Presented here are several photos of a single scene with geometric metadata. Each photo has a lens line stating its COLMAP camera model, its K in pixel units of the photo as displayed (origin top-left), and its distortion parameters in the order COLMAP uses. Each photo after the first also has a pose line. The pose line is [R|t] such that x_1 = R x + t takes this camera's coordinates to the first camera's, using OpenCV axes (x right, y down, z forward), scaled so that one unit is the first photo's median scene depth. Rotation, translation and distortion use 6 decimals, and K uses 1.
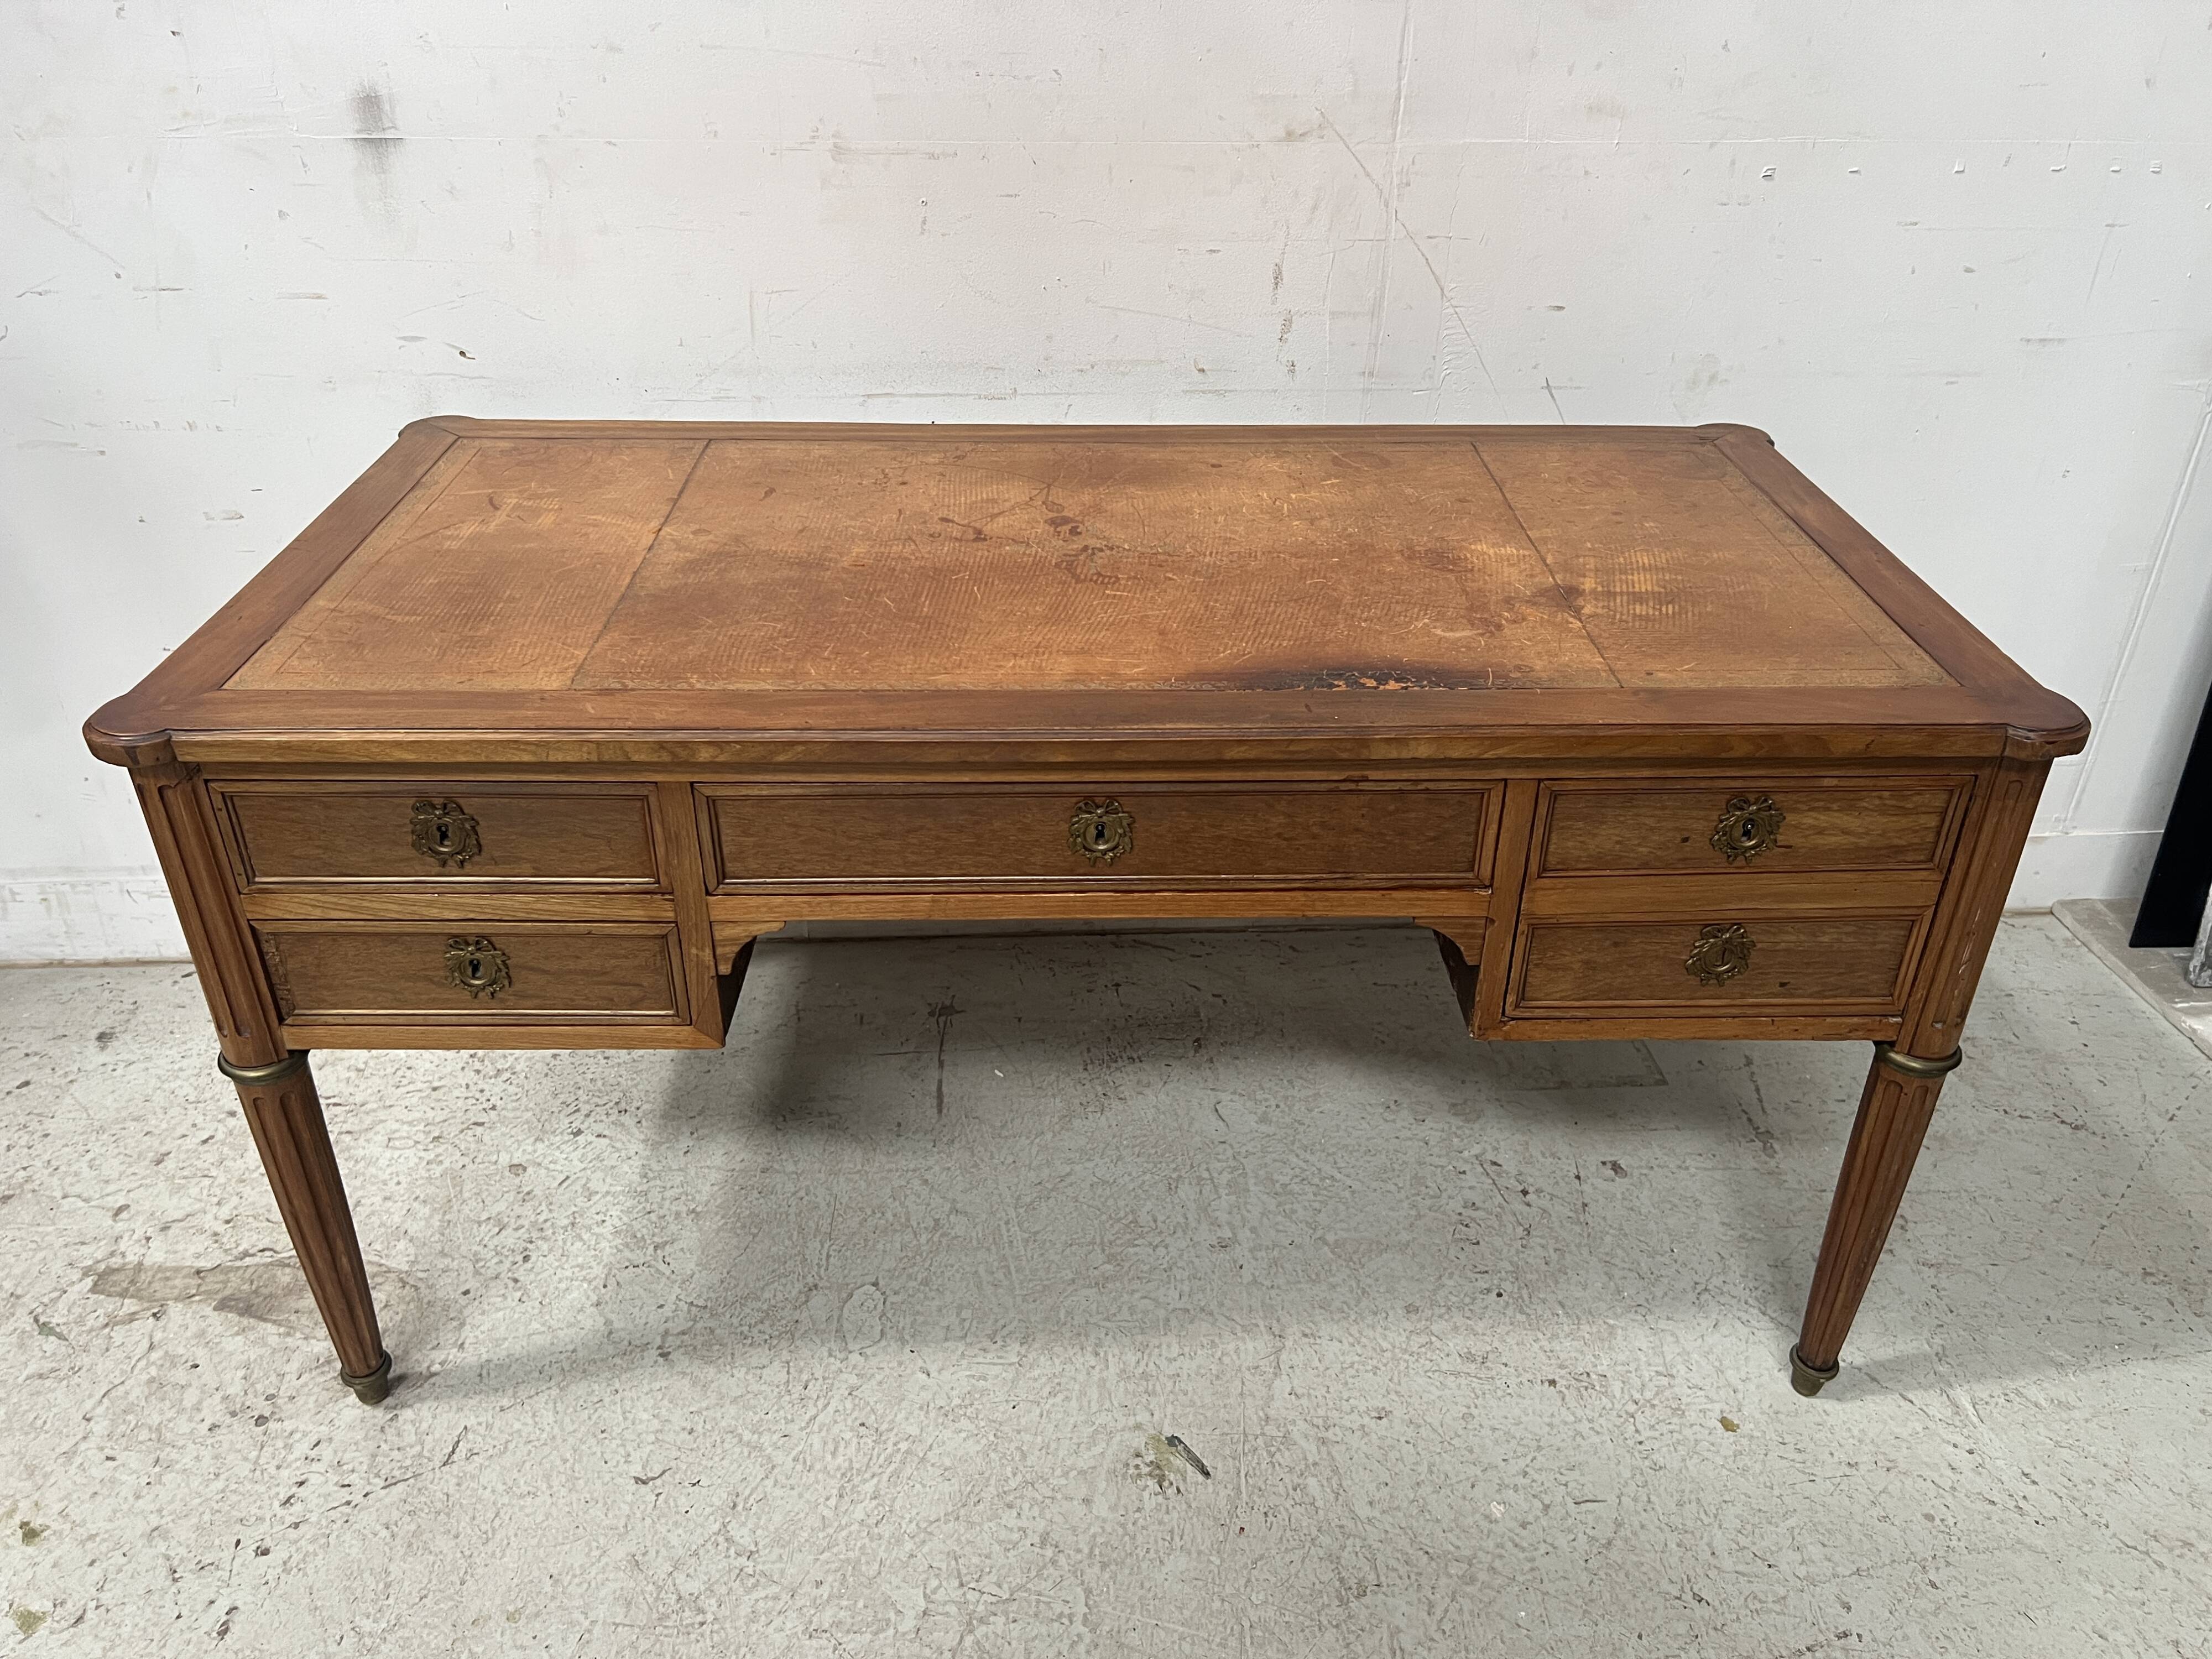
lens RADIAL K [[1685.6, 0, 1115.8], [0, 1685.6, 828.5], [0, 0, 1]] dist [0.039662, -0.051509]
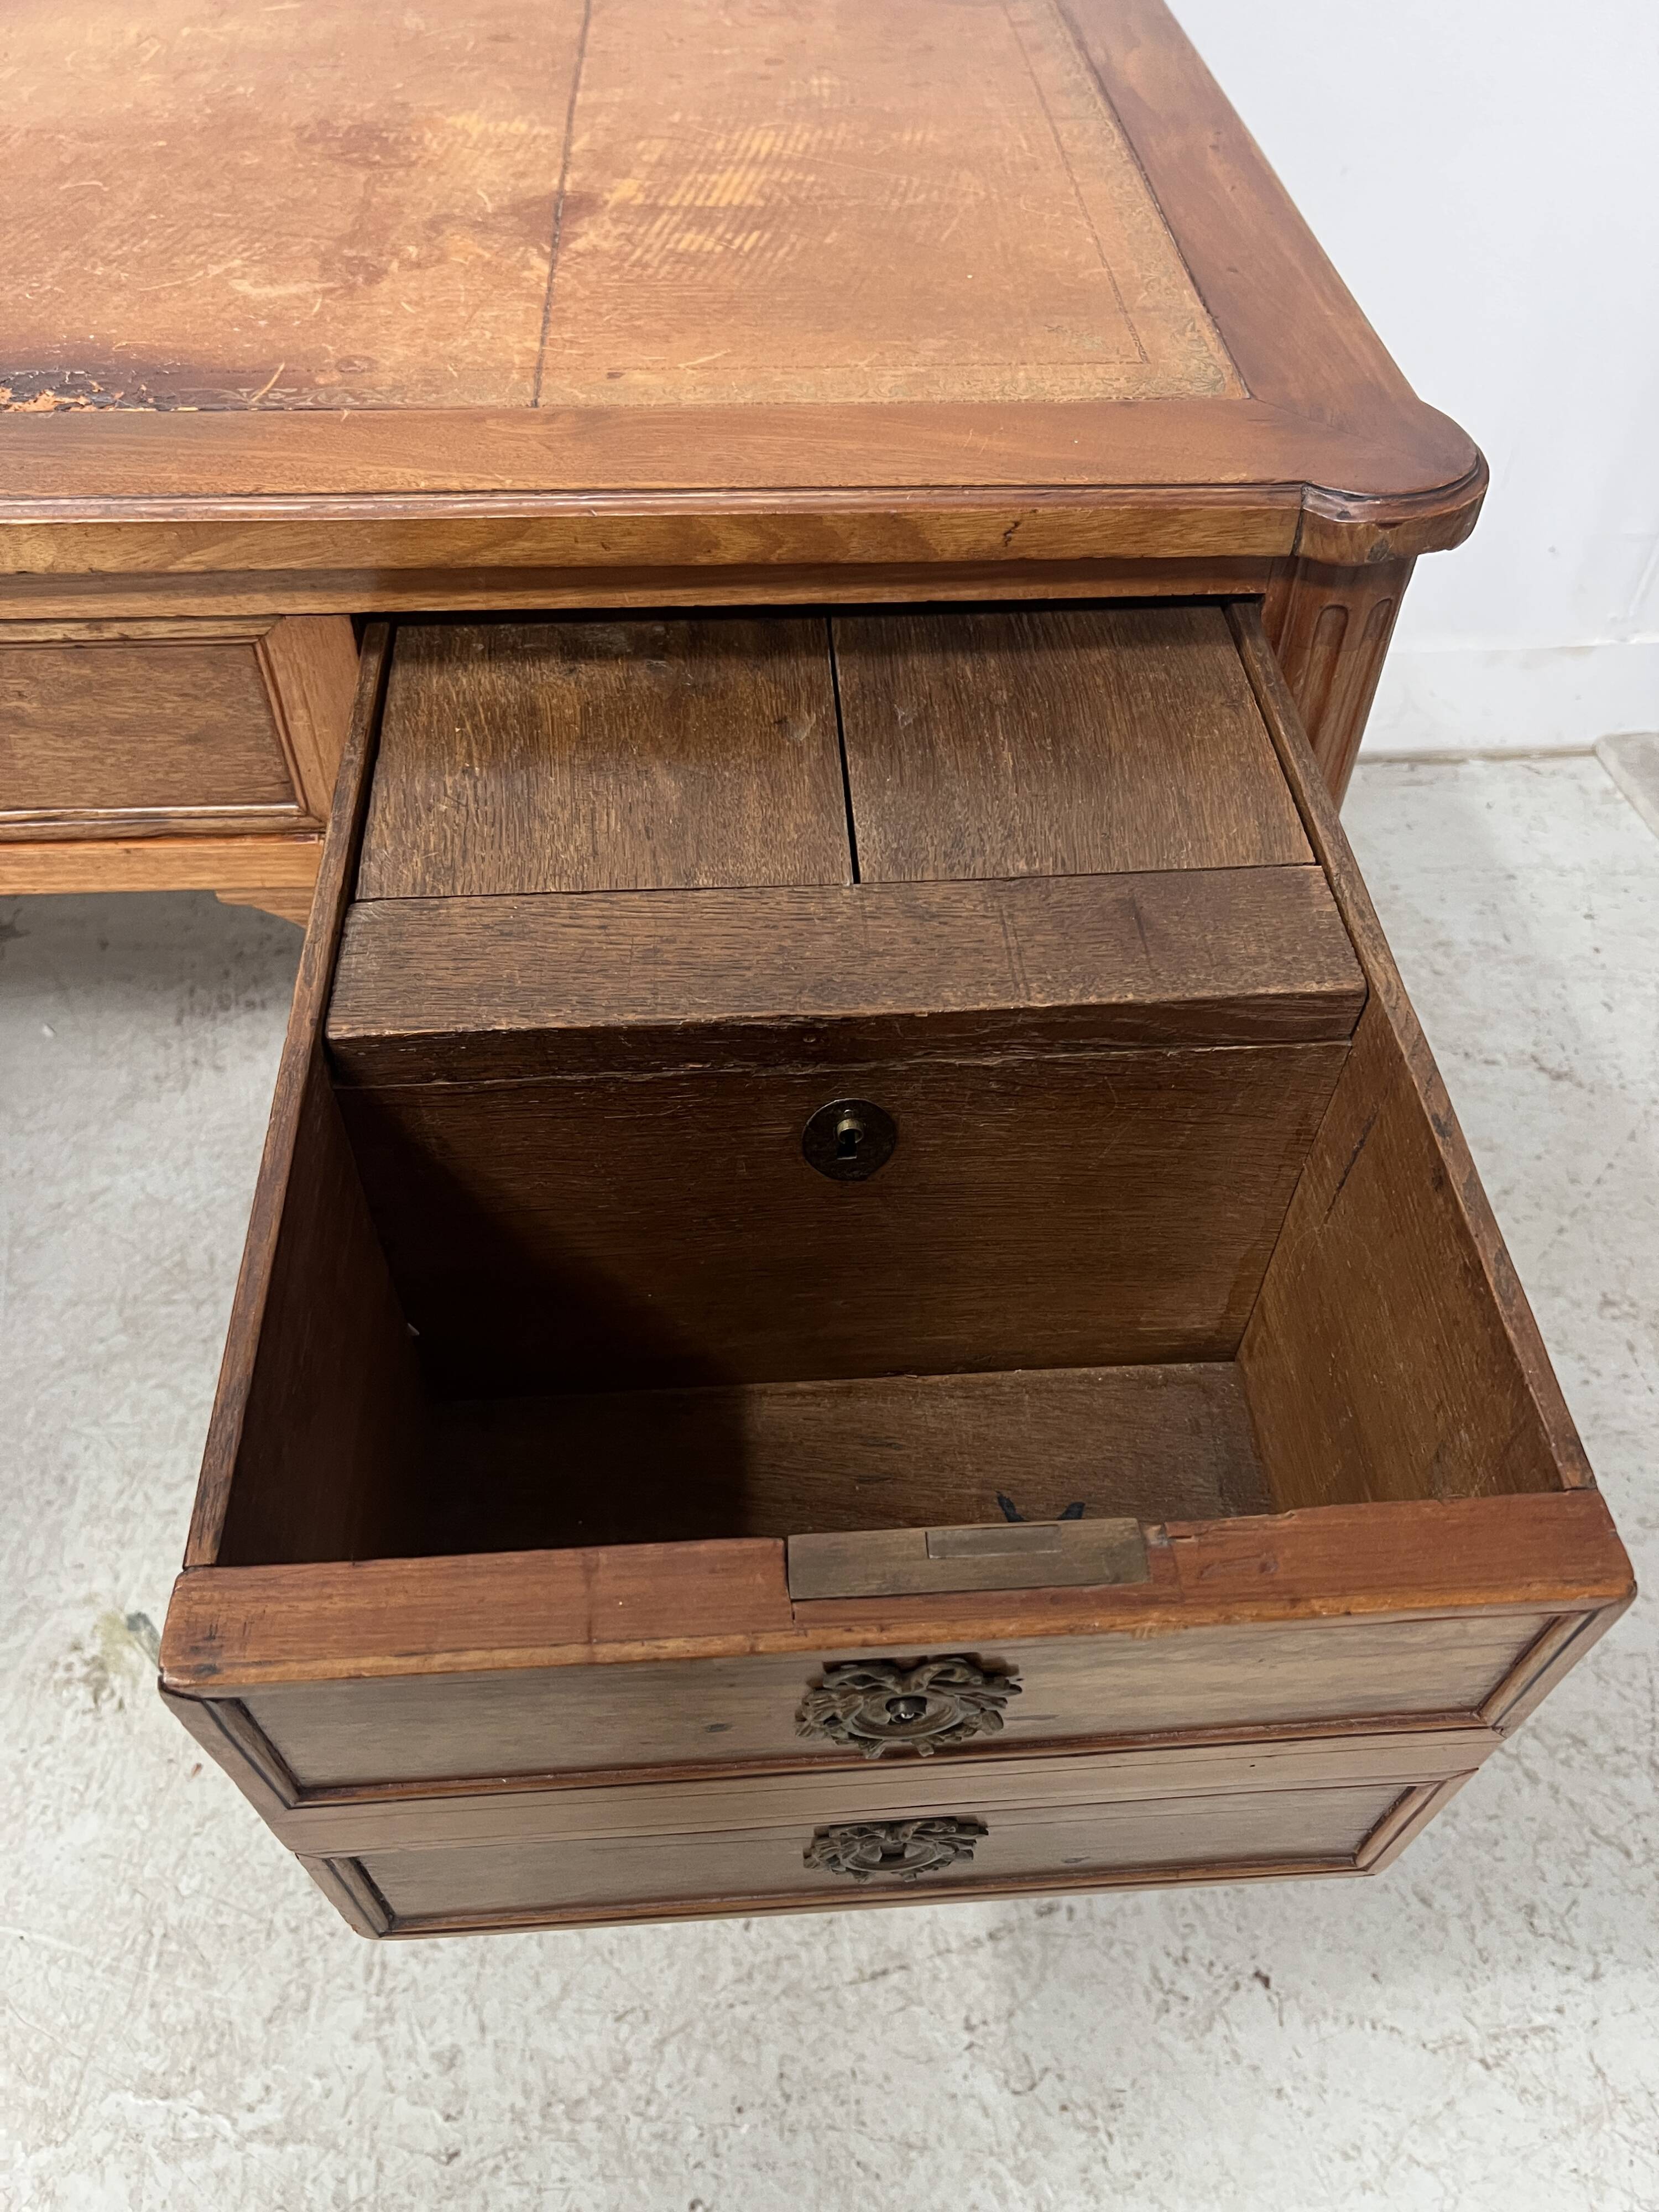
lens RADIAL K [[1685.6, 0, 837.6], [0, 1685.6, 1116.0], [0, 0, 1]] dist [0.039662, -0.051509]
pose [[0.999156, -0.021515, 0.034981, 0.293349], [0.010448, 0.956930, 0.290132, -0.024788], [-0.039716, -0.289521, 0.956347, 0.399293]]
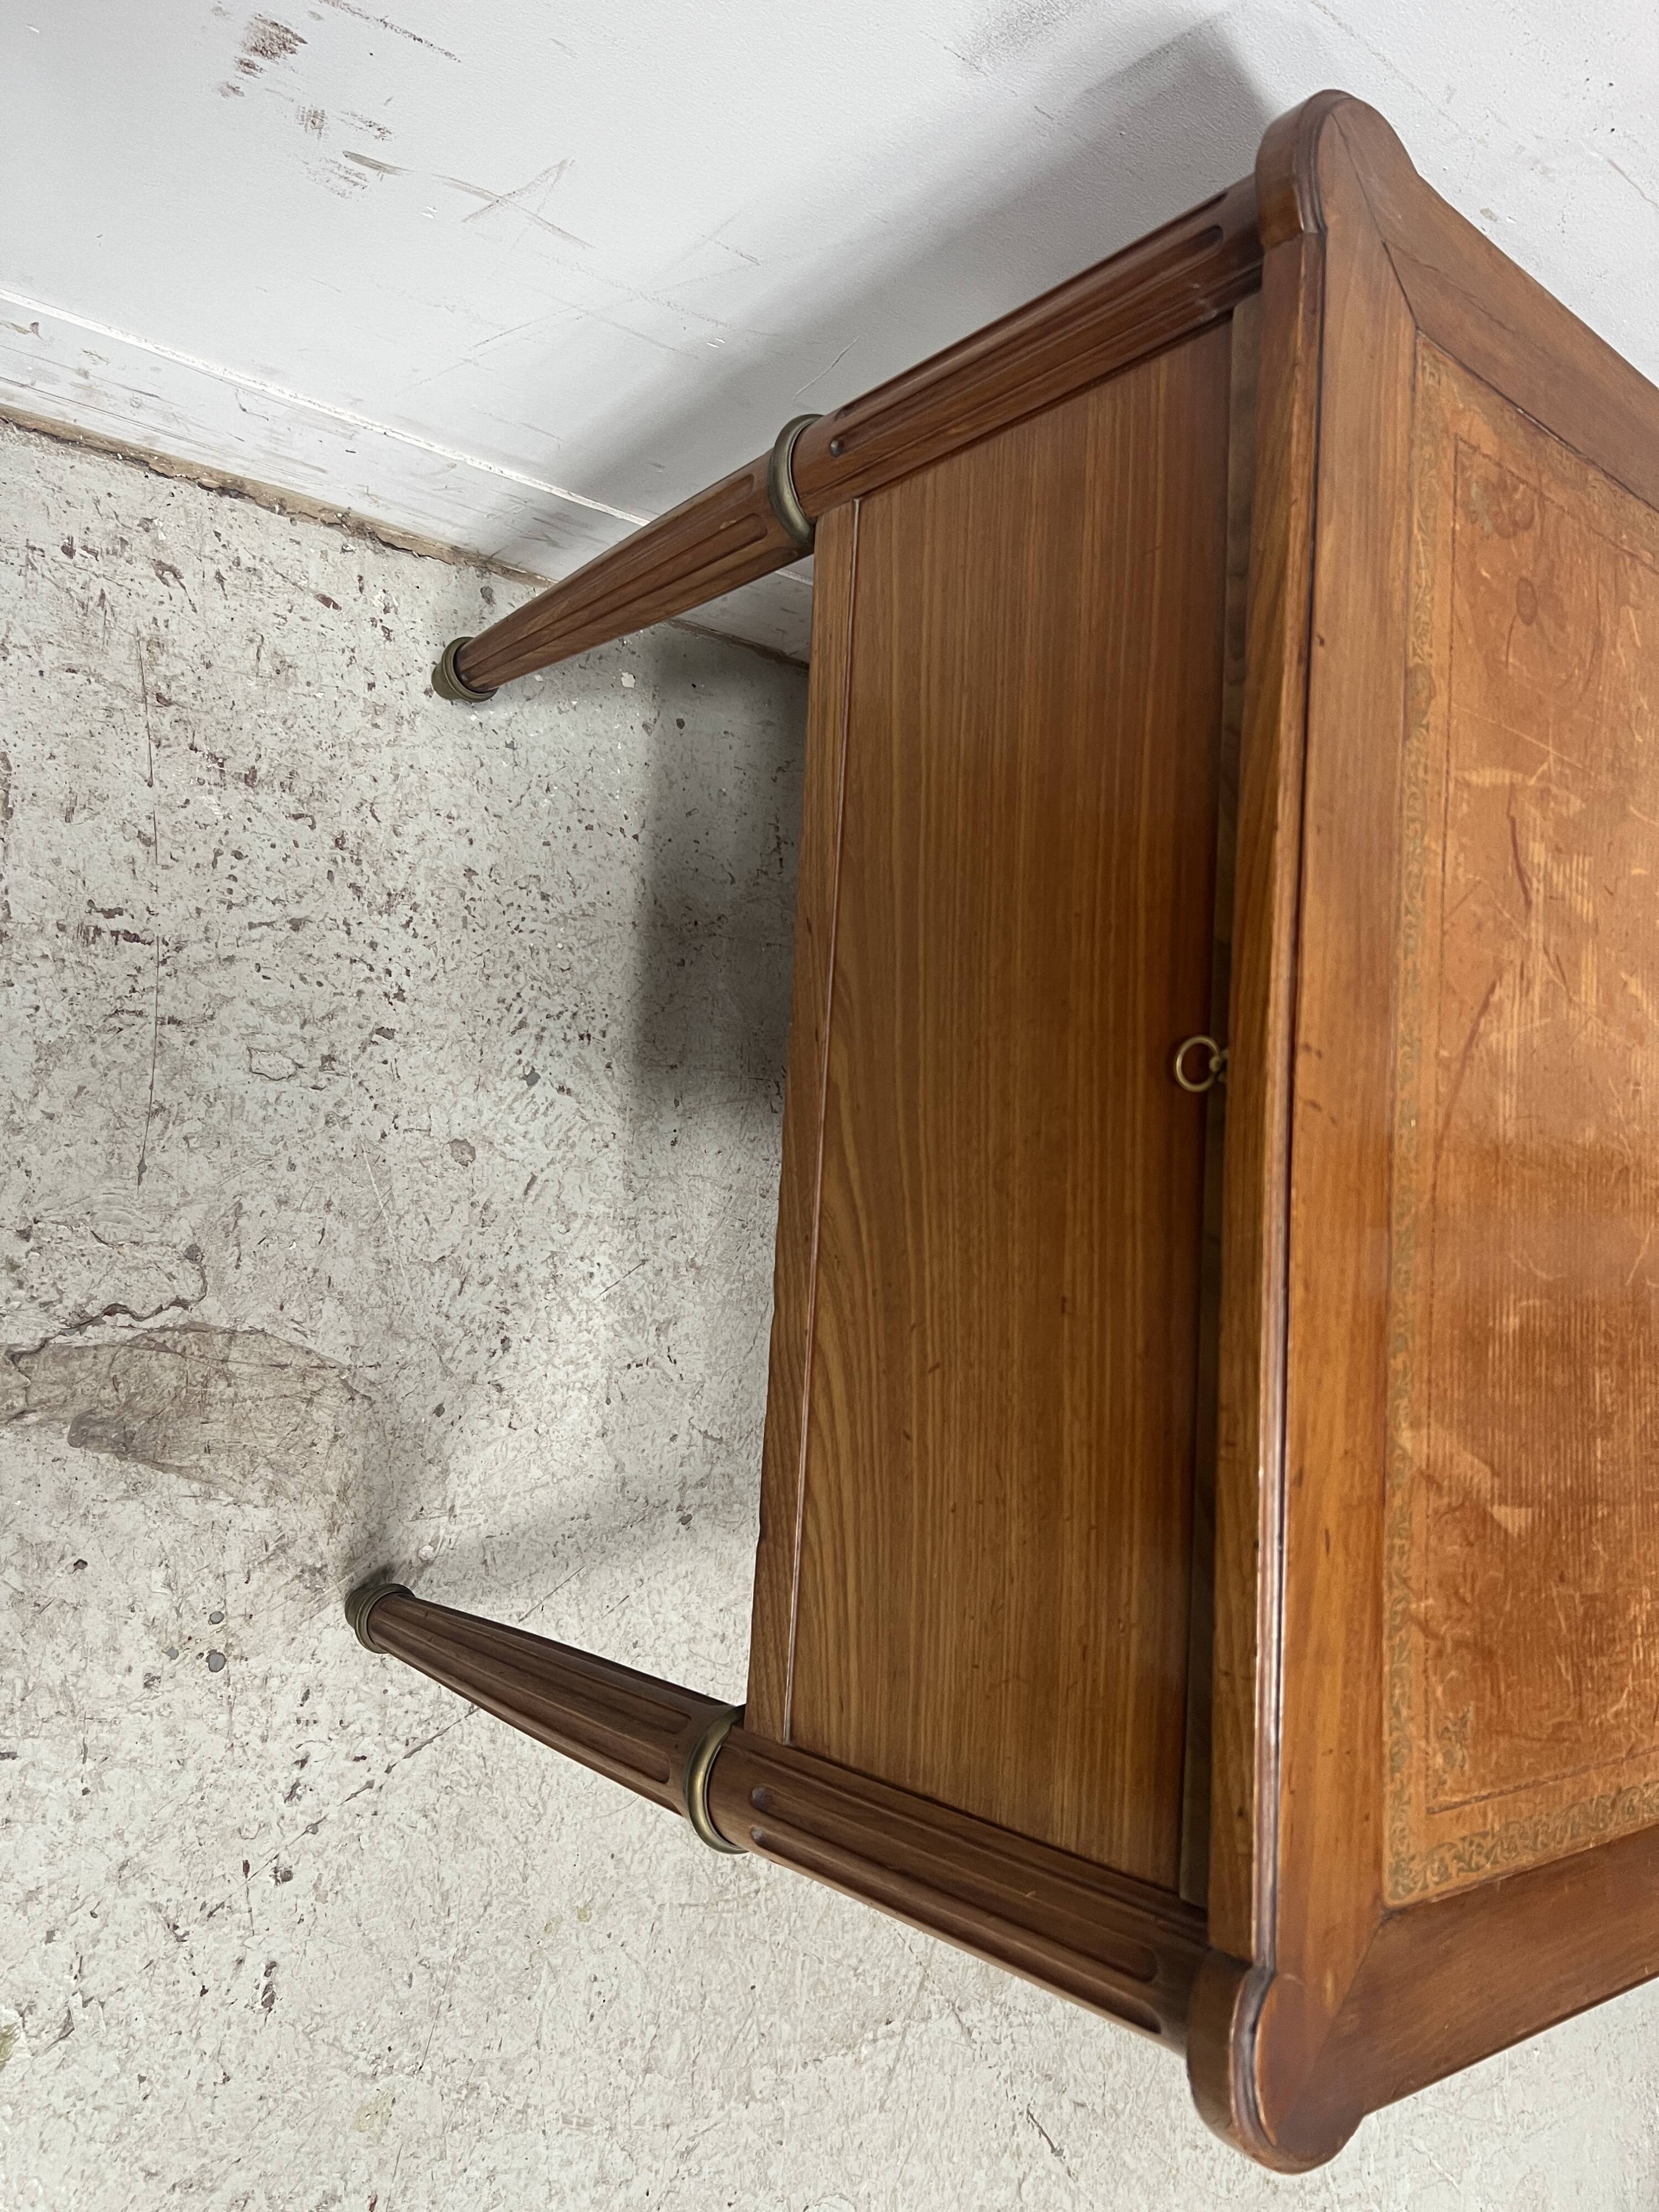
lens RADIAL K [[1685.6, 0, 806.5], [0, 1685.6, 1122.6], [0, 0, 1]] dist [0.039662, -0.051509]
pose [[0.773798, 0.131711, 0.619588, -0.771705], [-0.577019, 0.550090, 0.603697, -0.313602], [-0.261316, -0.824653, 0.501658, 0.781312]]
